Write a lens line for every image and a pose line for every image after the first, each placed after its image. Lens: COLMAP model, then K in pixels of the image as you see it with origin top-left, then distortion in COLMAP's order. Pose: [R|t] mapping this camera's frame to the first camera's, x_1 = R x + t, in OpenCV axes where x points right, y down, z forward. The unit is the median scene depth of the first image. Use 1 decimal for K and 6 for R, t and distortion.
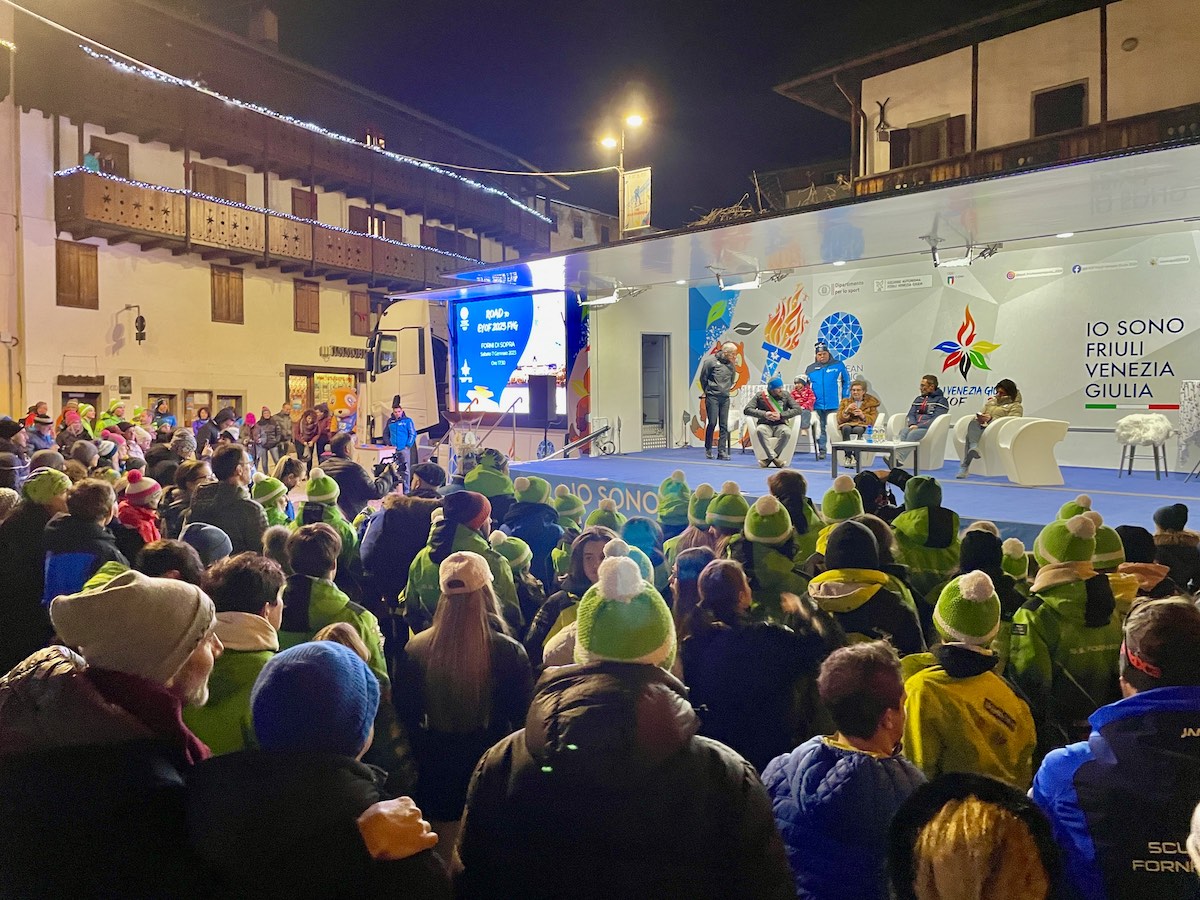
lens RADIAL K [[884.1, 0, 599.2], [0, 884.1, 447.5], [0, 0, 1]] dist [0.013329, -0.002590]
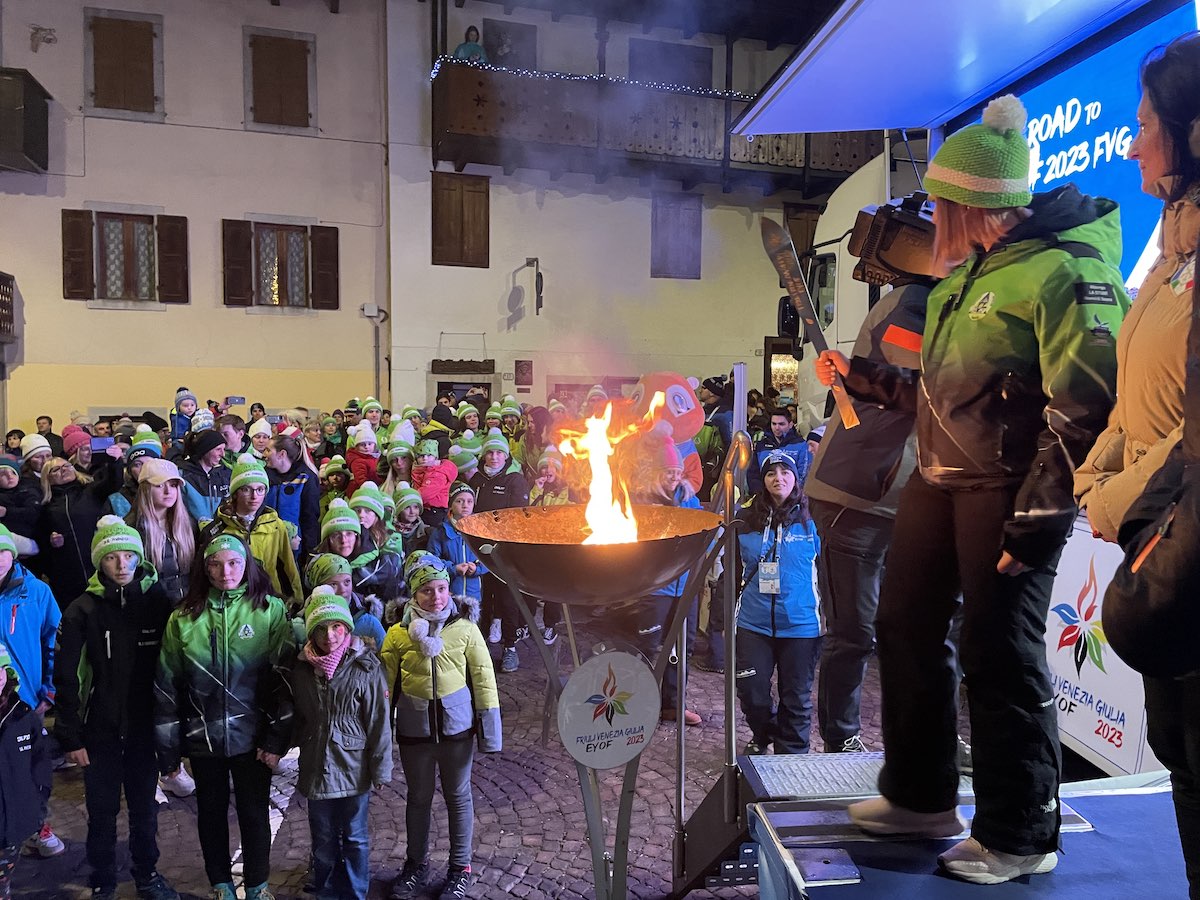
lens RADIAL K [[884.1, 0, 595.7], [0, 884.1, 447.0], [0, 0, 1]] dist [0.013329, -0.002590]
pose [[0.749027, 0.047356, -0.660845, -0.023160], [-0.040621, 0.998848, 0.025536, -0.033135], [0.661293, 0.007717, 0.750088, 0.534838]]
